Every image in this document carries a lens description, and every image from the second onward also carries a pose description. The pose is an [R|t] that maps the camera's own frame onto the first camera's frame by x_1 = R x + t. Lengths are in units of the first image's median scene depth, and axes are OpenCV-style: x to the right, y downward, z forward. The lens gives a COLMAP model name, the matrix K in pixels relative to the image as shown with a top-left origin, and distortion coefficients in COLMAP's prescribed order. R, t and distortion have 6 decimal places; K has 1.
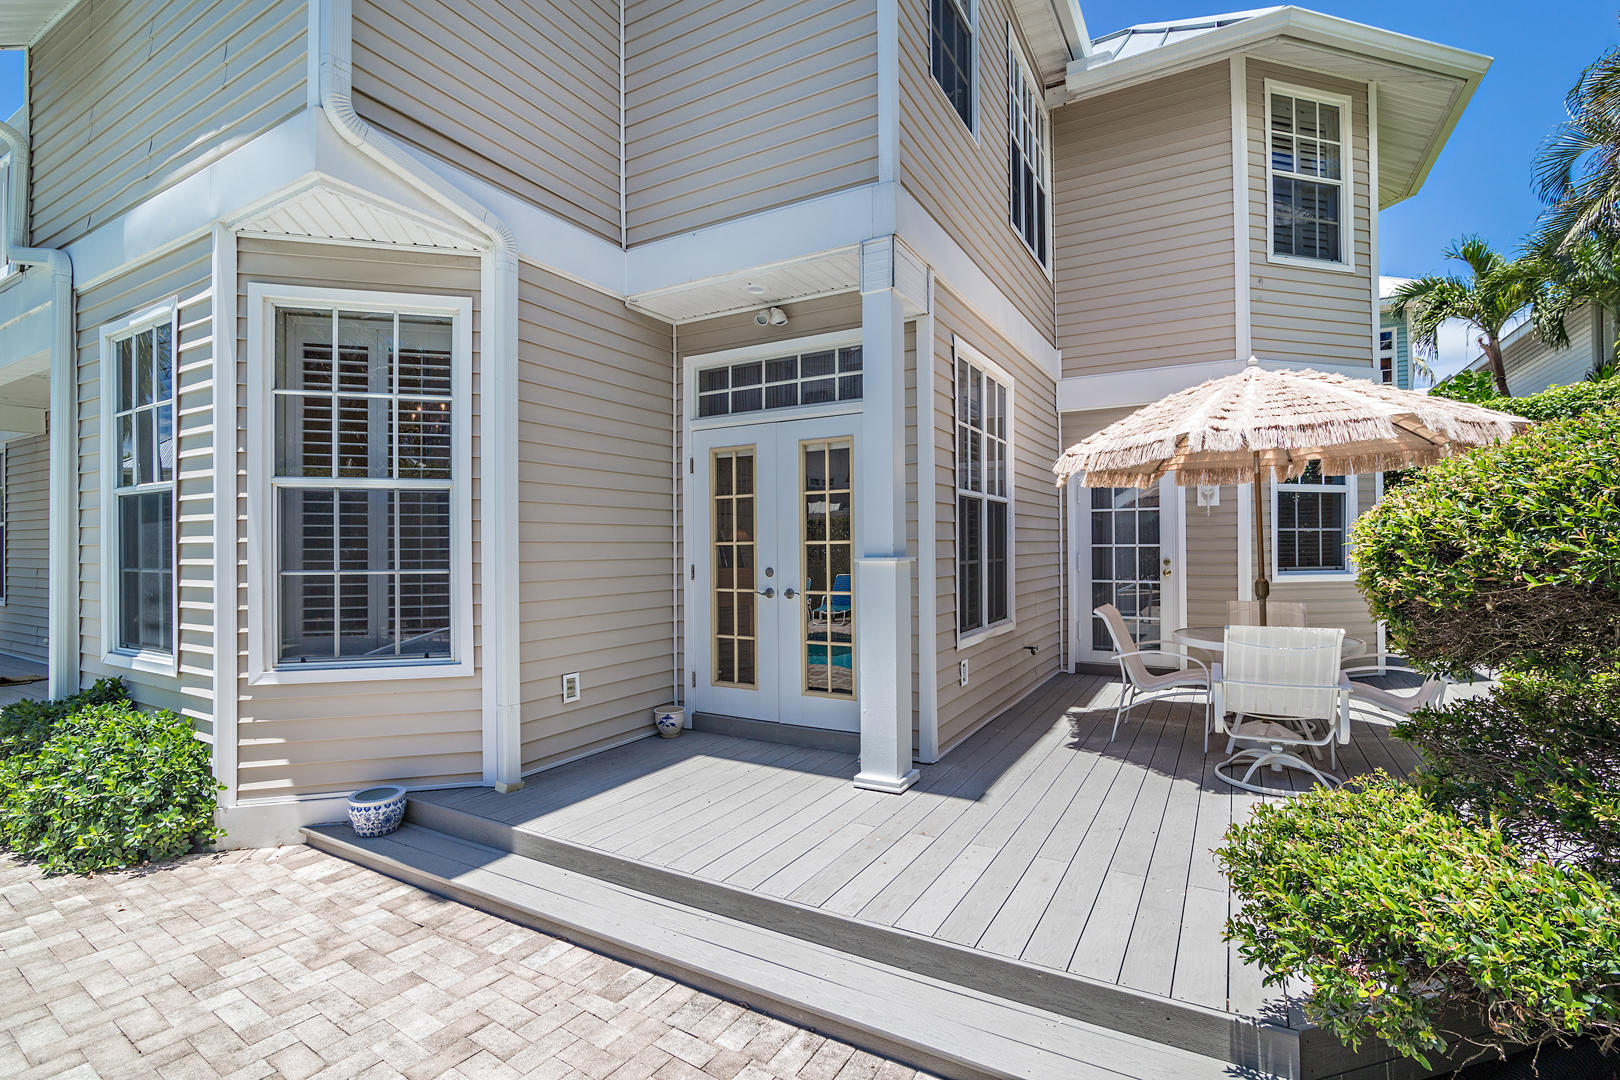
lens RADIAL K [[748.8, 0, 805.3], [0, 748.8, 542.1], [0, 0, 1]] dist [-0.016412, 0.000323]
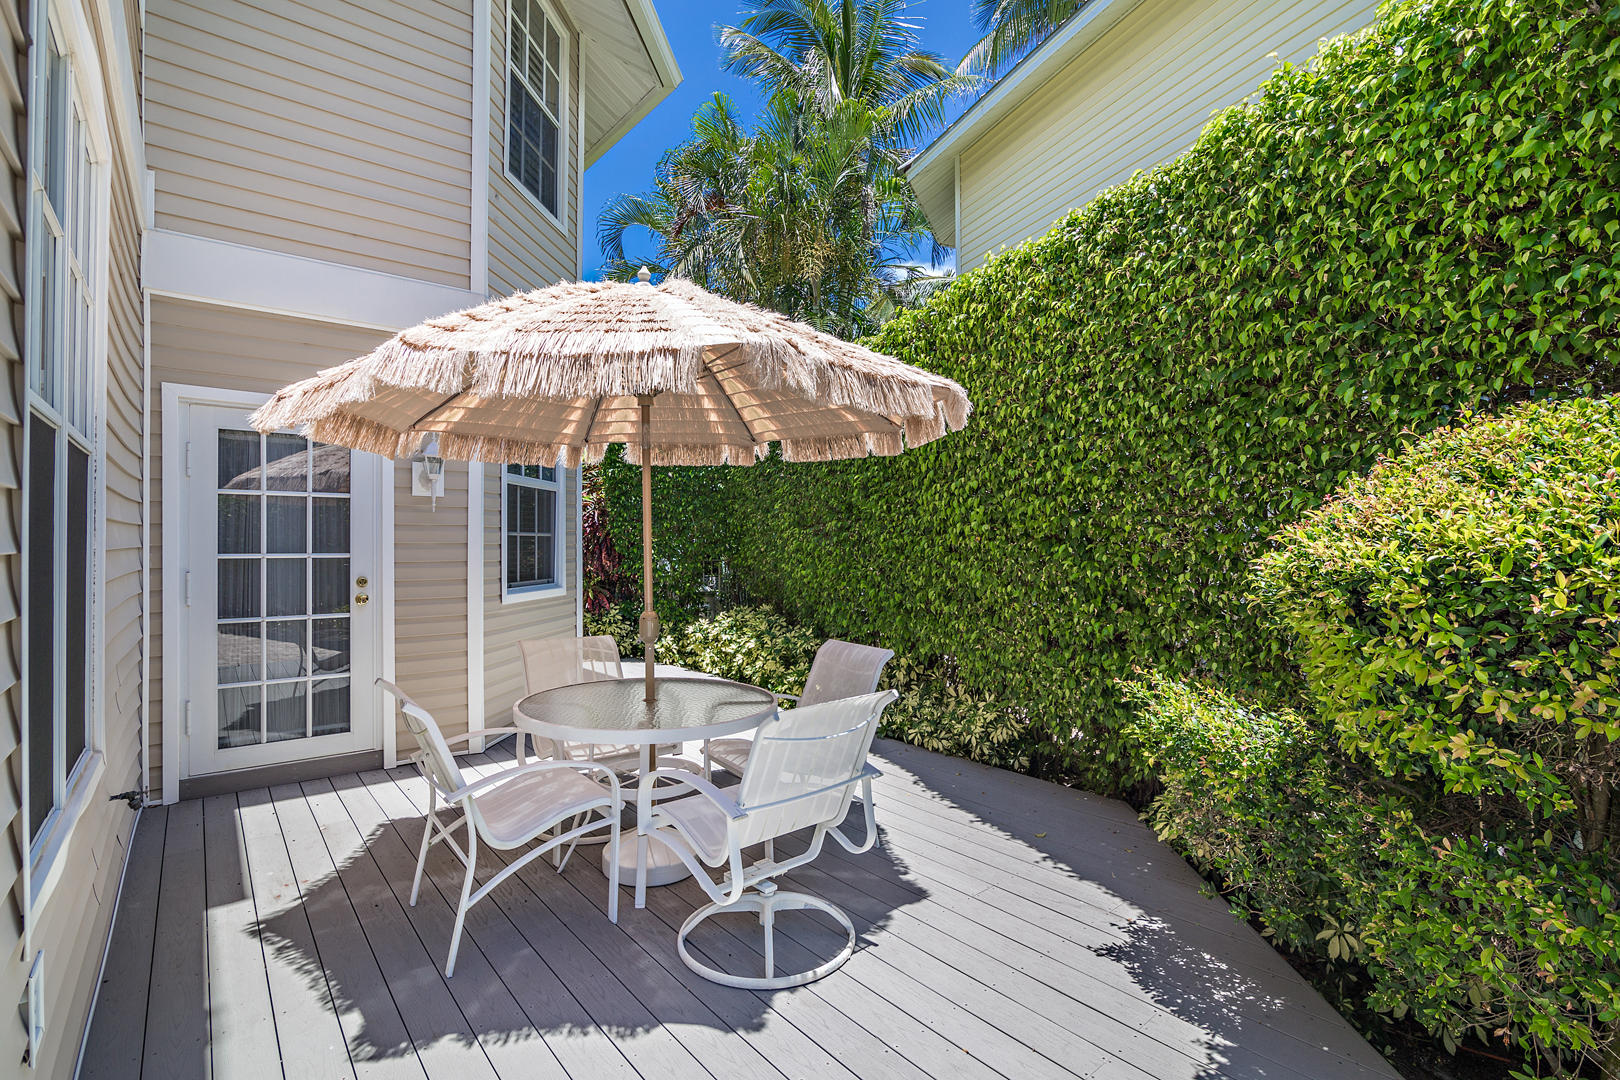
lens RADIAL K [[748.8, 0, 805.9], [0, 748.8, 536.5], [0, 0, 1]] dist [-0.016412, 0.000323]
pose [[0.363352, 0.016672, 0.931503, 0.039703], [-0.003875, 0.999858, -0.016383, -0.002726], [-0.931644, 0.002343, 0.363365, 0.430120]]
